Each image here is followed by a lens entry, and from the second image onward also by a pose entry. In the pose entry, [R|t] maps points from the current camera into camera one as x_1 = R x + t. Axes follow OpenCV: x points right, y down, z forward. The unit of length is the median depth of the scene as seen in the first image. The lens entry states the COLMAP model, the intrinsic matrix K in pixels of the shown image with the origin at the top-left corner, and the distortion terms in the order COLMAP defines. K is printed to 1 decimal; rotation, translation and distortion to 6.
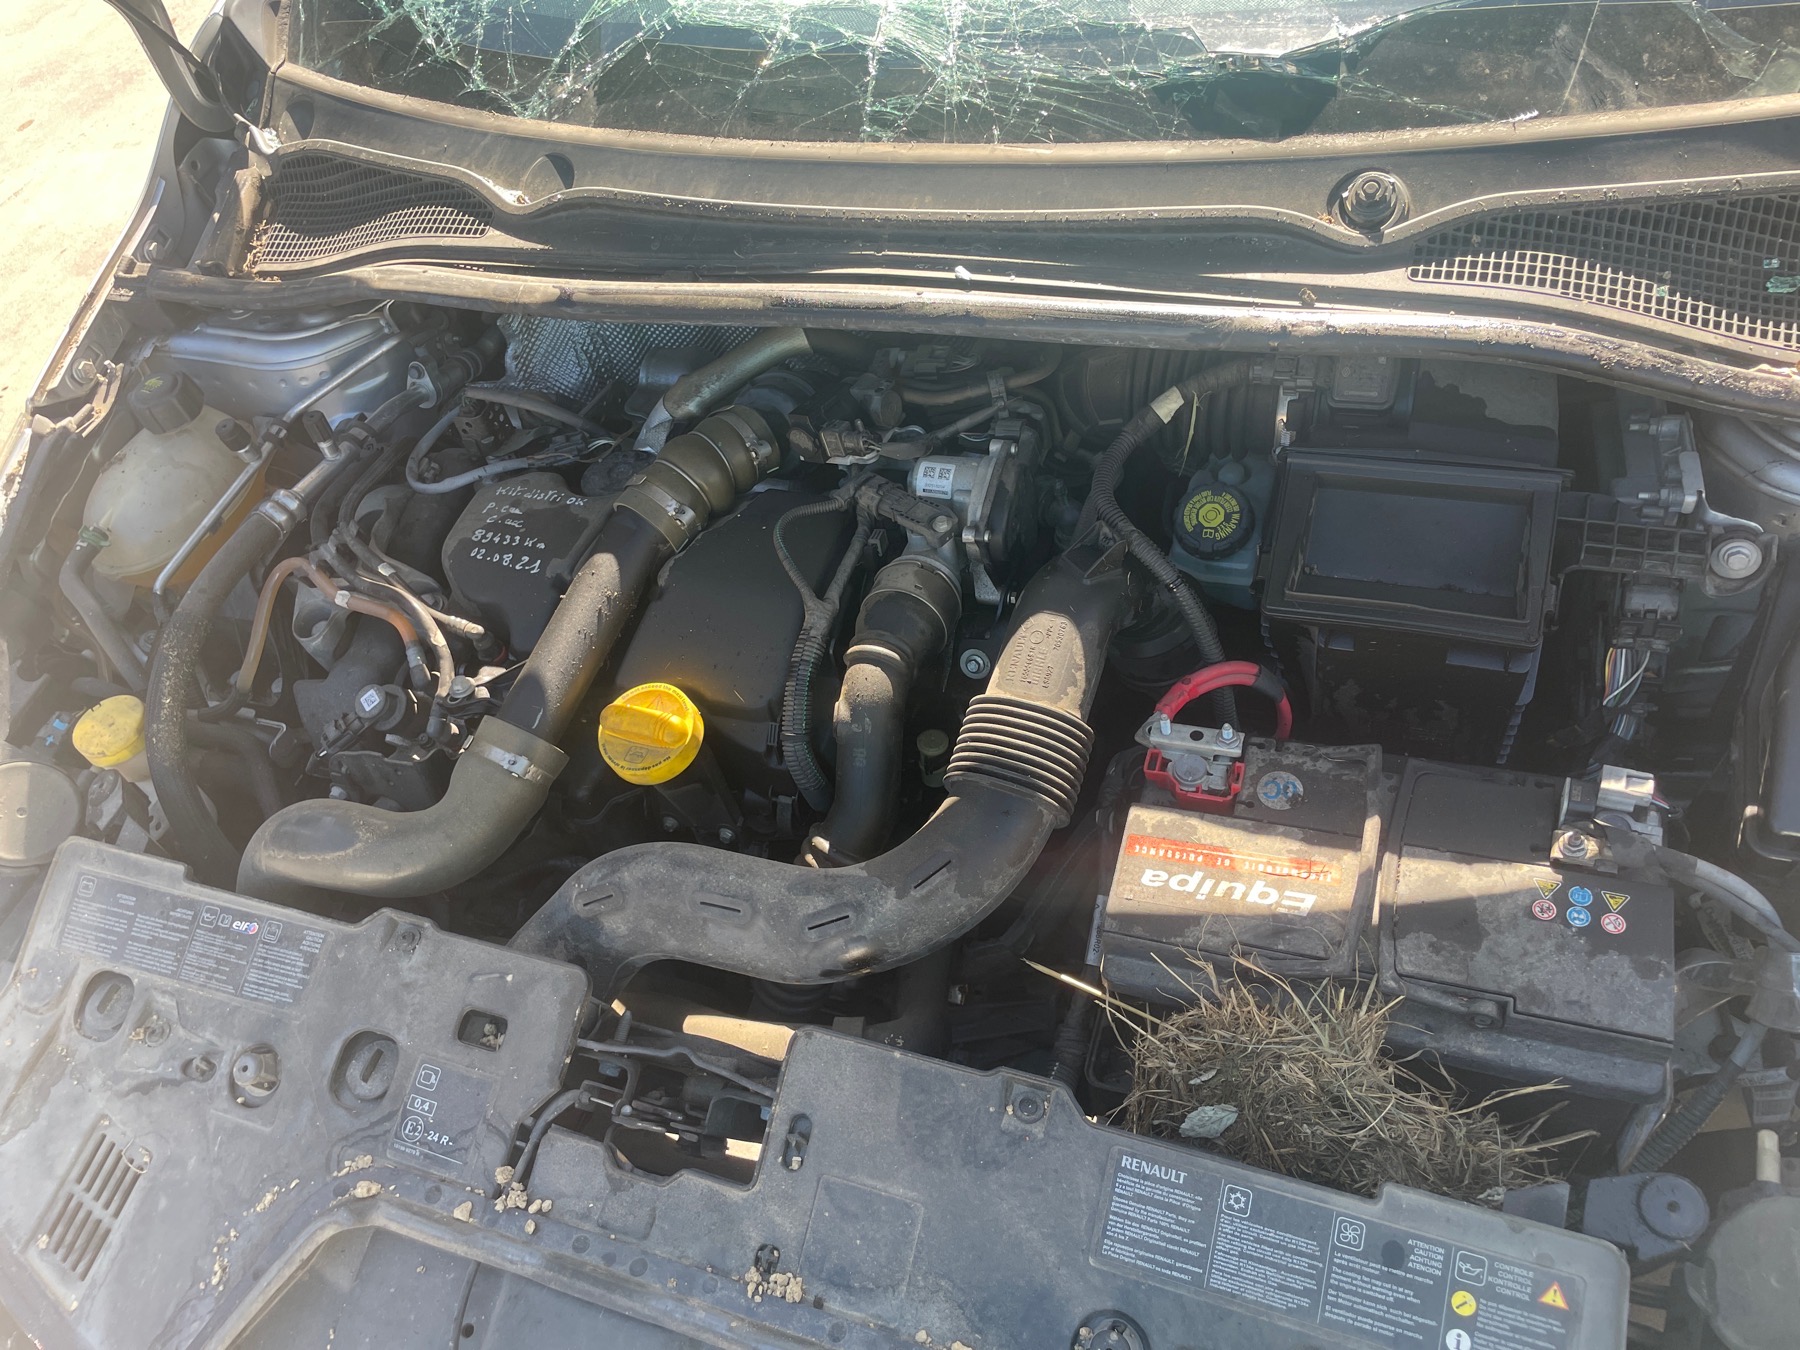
lens RADIAL K [[1369.6, 0, 922.3], [0, 1369.6, 685.2], [0, 0, 1]] dist [0.088173, -0.114263]
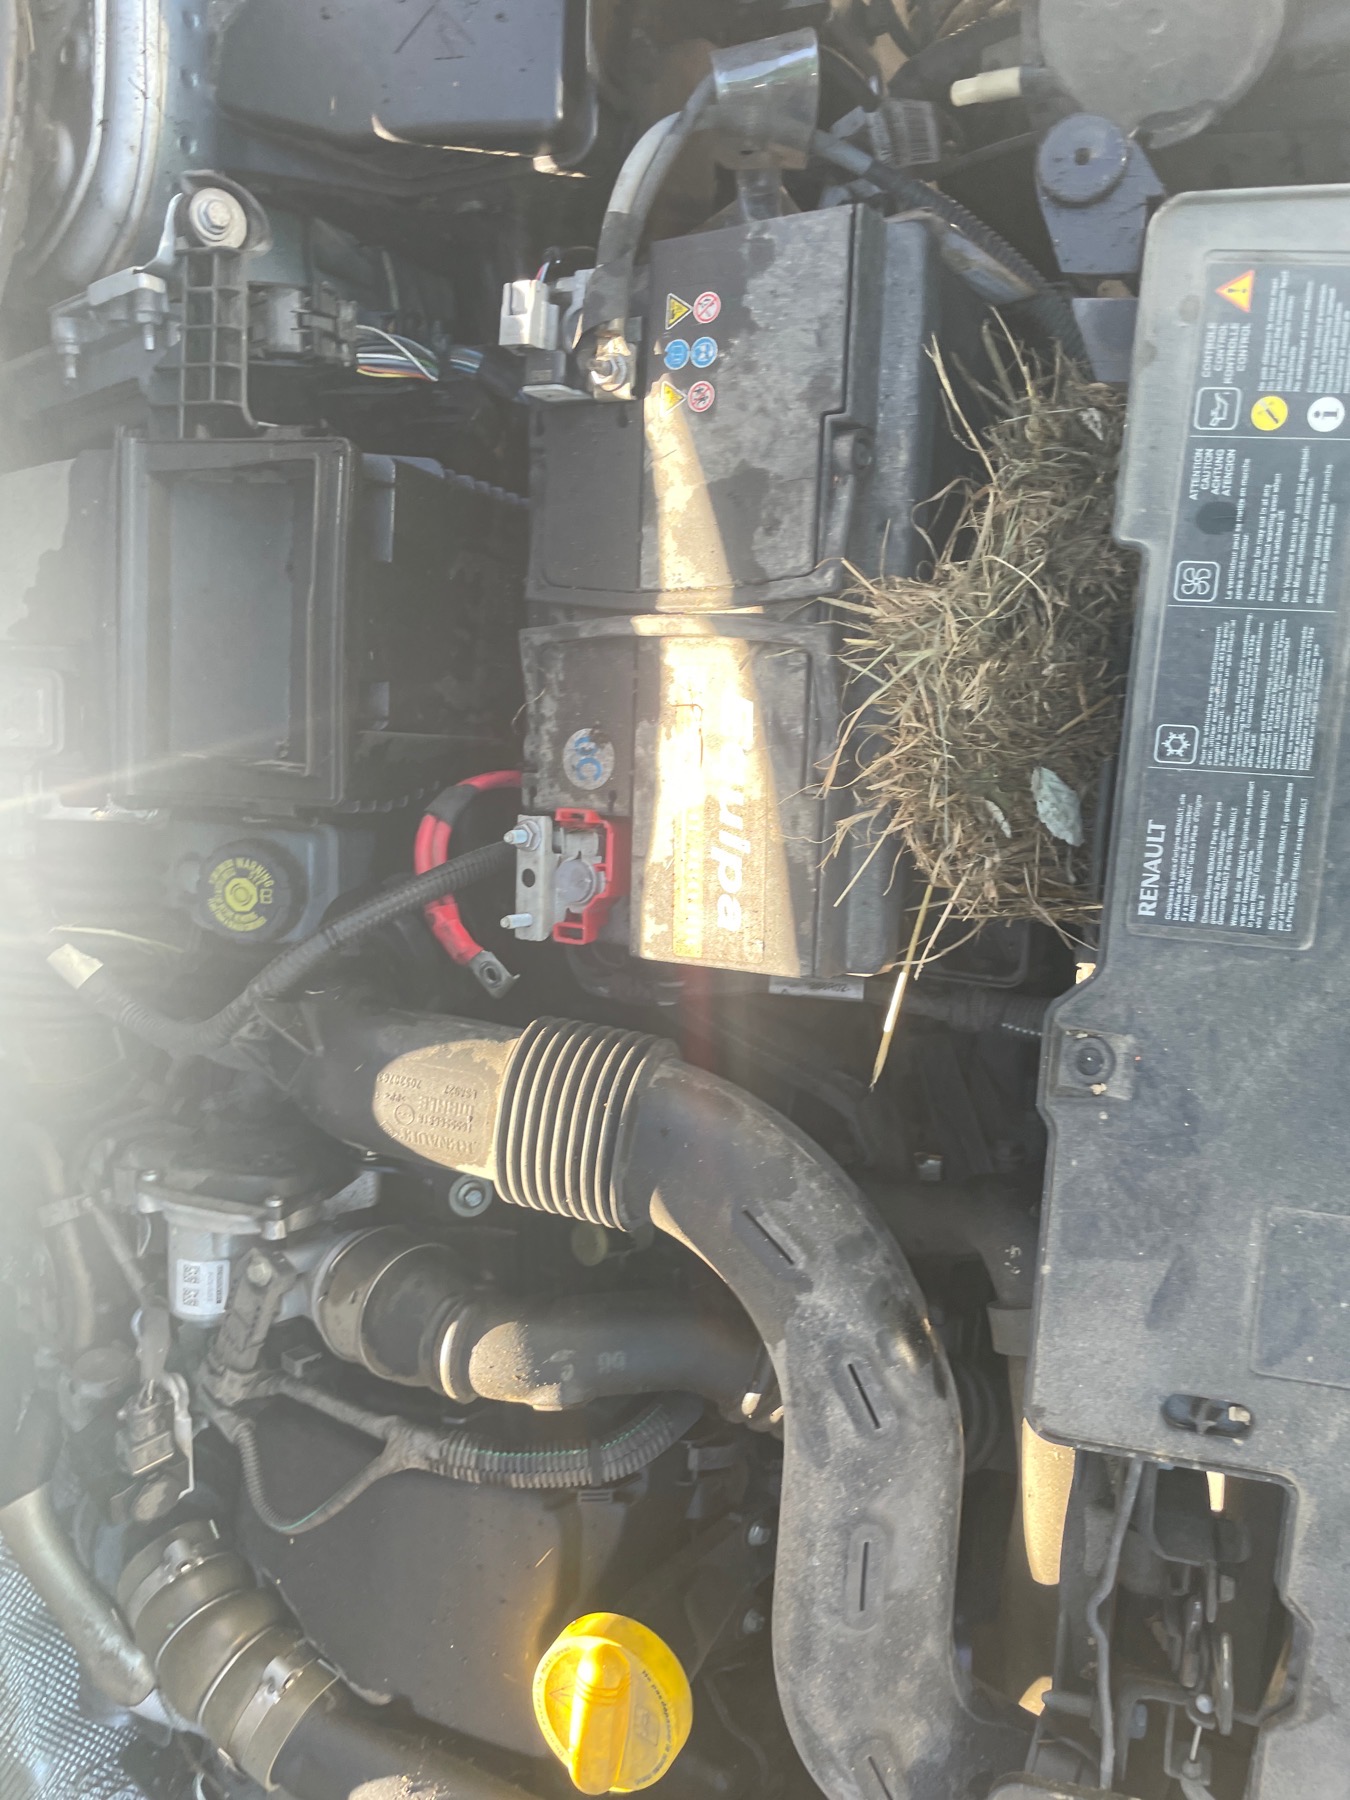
lens RADIAL K [[1369.6, 0, 595.0], [0, 1369.6, 898.3], [0, 0, 1]] dist [0.088173, -0.114263]
pose [[-0.102602, -0.971175, 0.215155, 0.033836], [0.994703, -0.101520, 0.016105, 0.064190], [0.006202, 0.215668, 0.976447, 0.326203]]
